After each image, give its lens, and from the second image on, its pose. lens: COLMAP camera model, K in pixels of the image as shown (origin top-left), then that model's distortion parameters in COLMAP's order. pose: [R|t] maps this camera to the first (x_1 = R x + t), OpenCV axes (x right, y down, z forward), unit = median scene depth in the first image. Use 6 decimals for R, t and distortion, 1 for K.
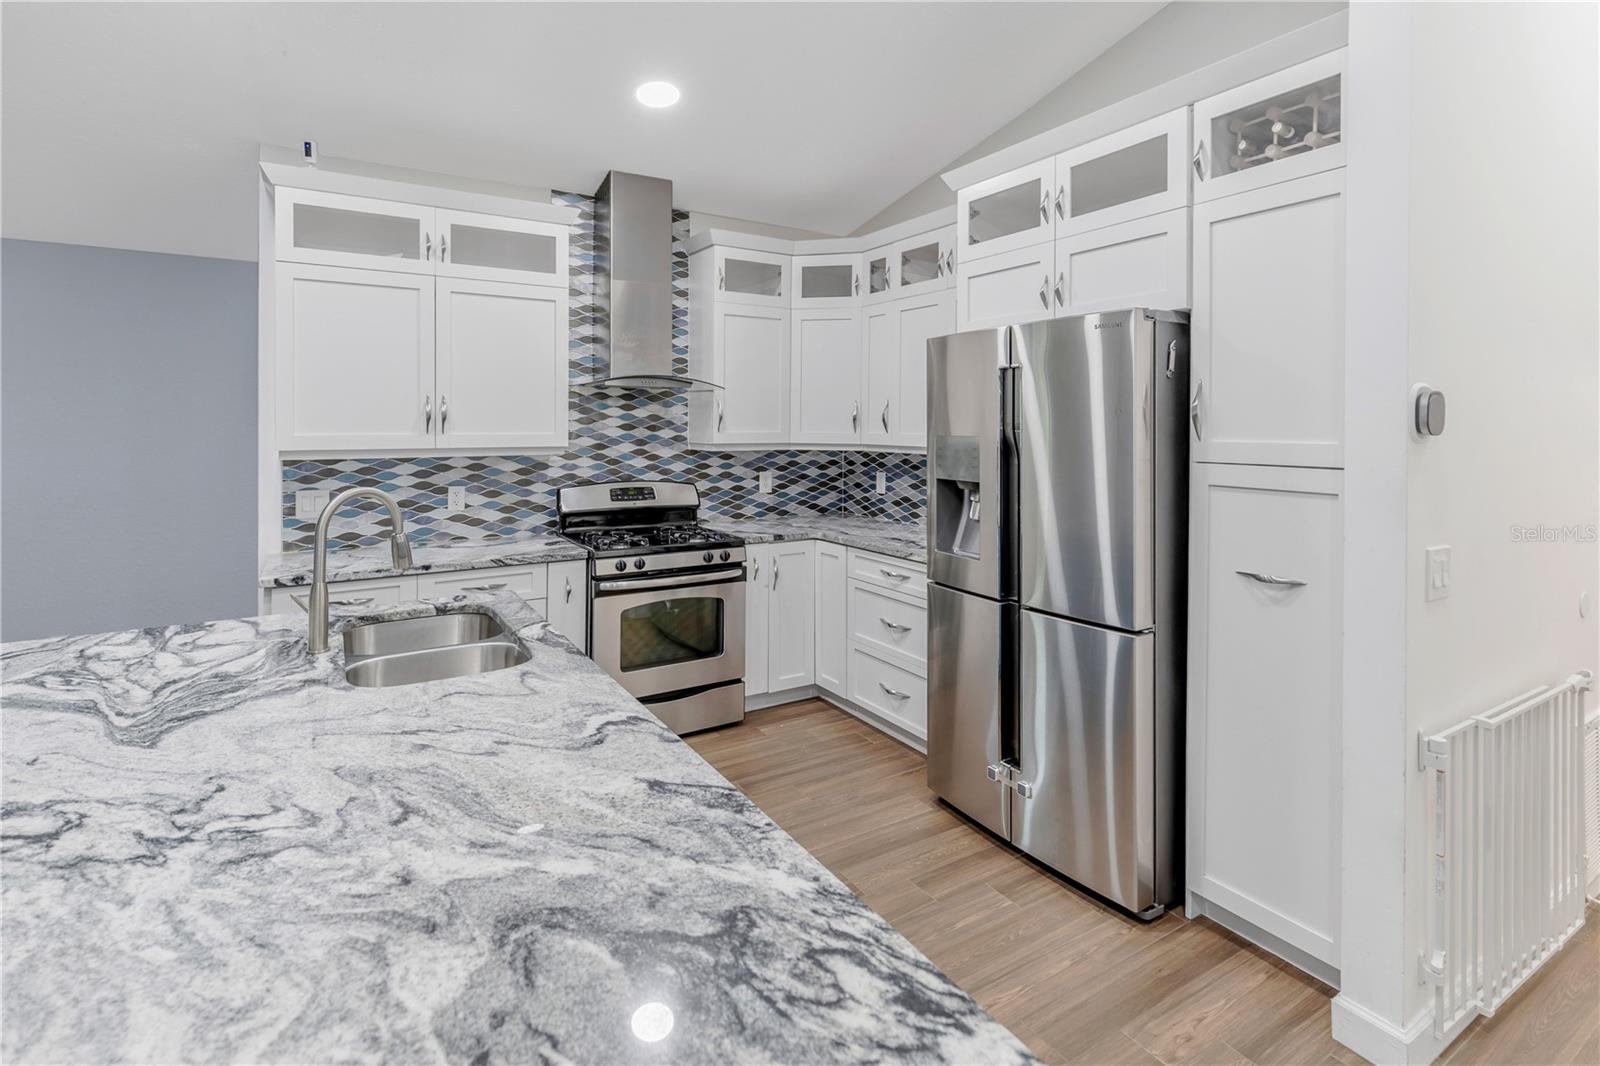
lens RADIAL K [[756.3, 0, 785.7], [0, 756.3, 425.4], [0, 0, 1]] dist [0.006369, 0.000131]
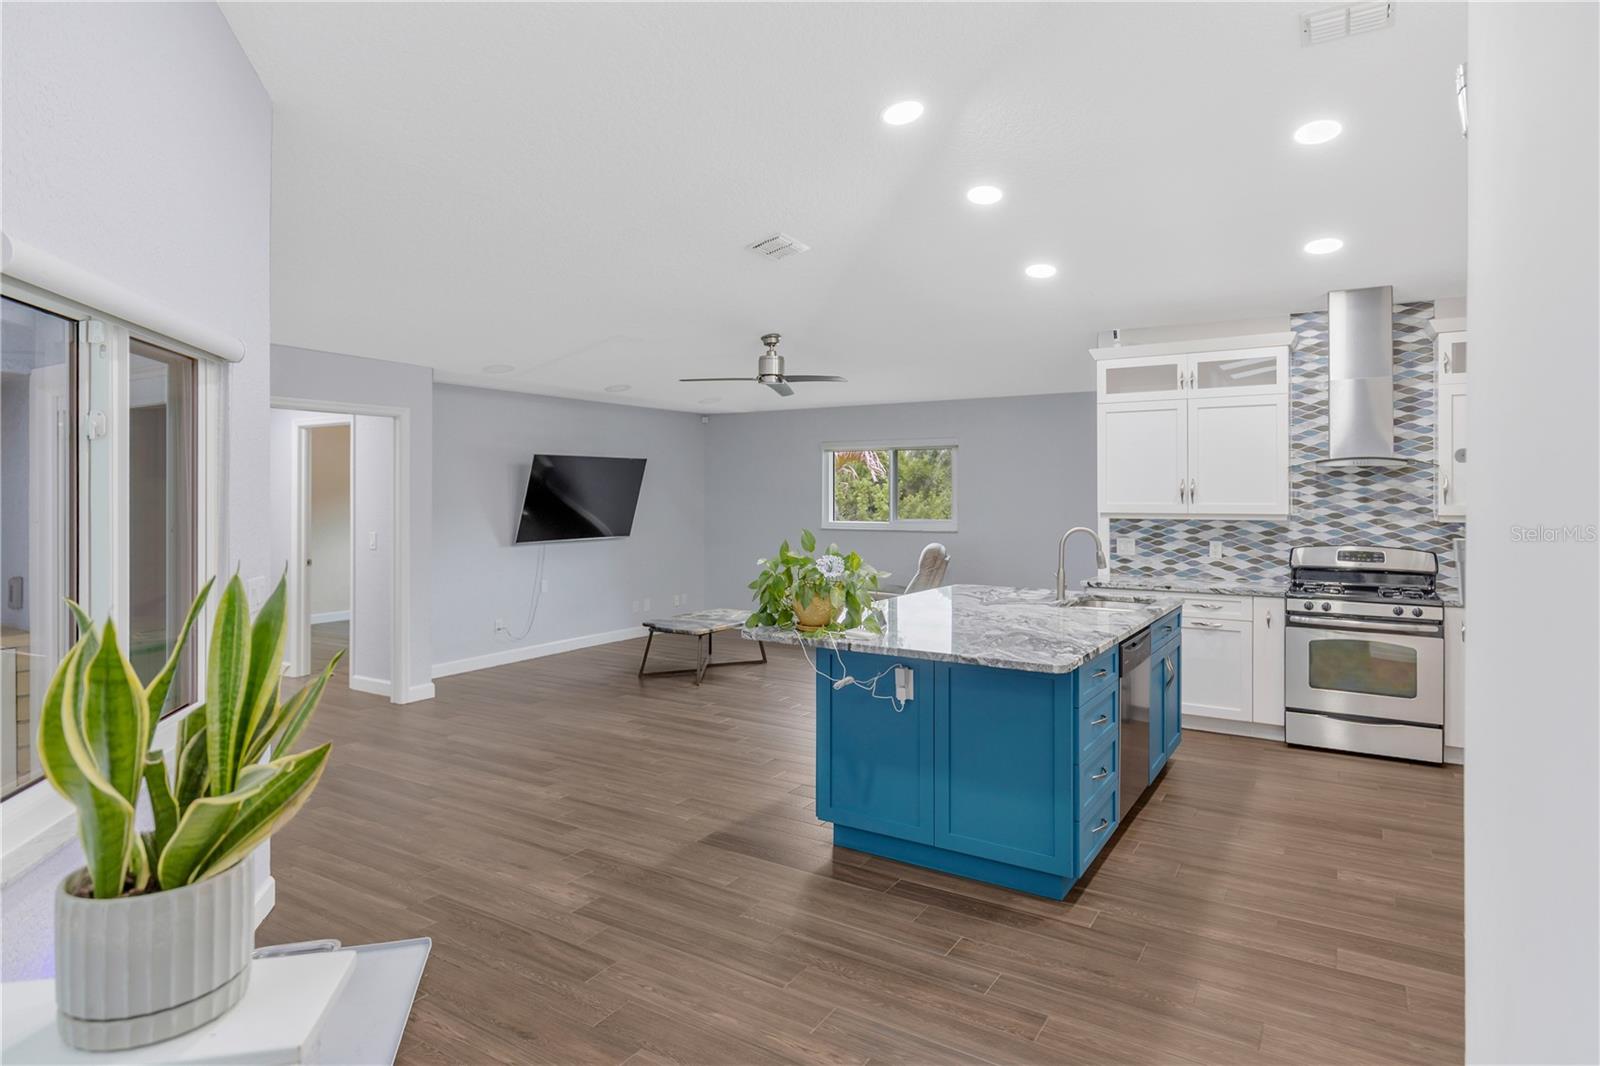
lens RADIAL K [[881.0, 0, 794.0], [0, 881.0, 501.0], [0, 0, 1]] dist [0.000171, 0.000082]
pose [[0.441192, 0.004602, -0.897401, 0.744507], [-0.000867, 0.999989, 0.004702, -0.001780], [0.897412, -0.001296, 0.441191, -0.463212]]
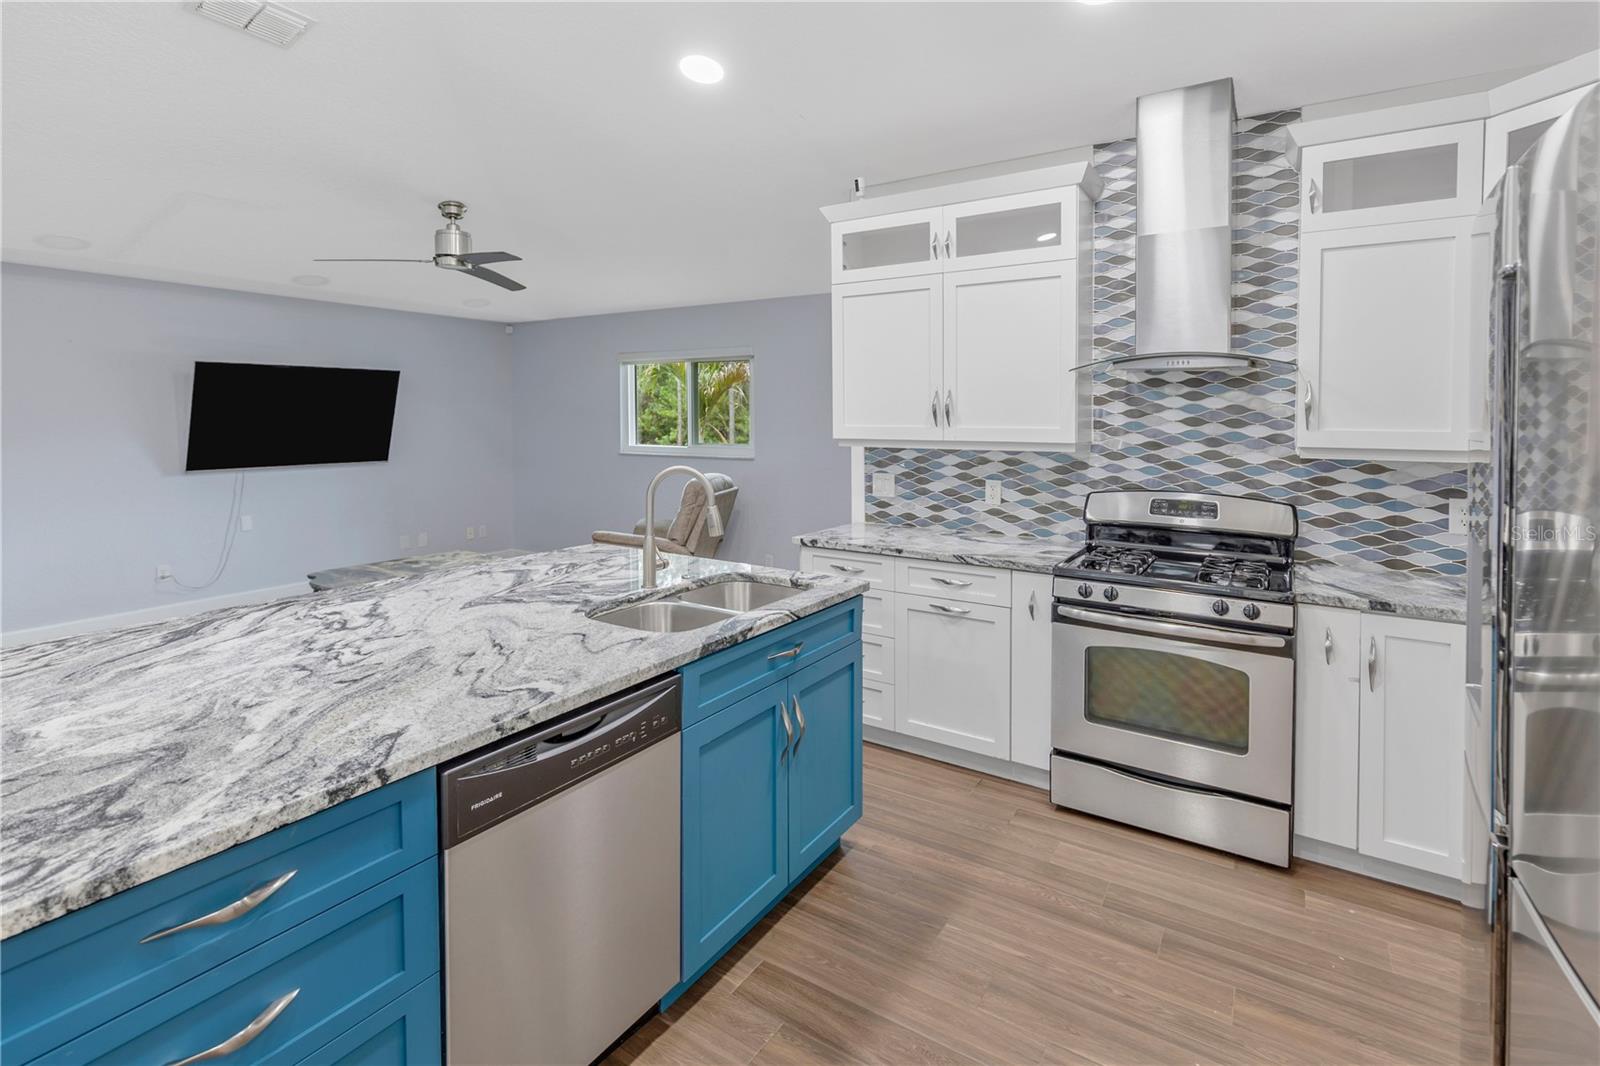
lens RADIAL K [[756.3, 0, 799.4], [0, 756.3, 440.2], [0, 0, 1]] dist [0.006369, 0.000131]
pose [[0.438223, 0.027114, -0.898457, 0.370902], [-0.005612, 0.999608, 0.027430, 0.002409], [0.898849, -0.006978, 0.438203, 0.361139]]
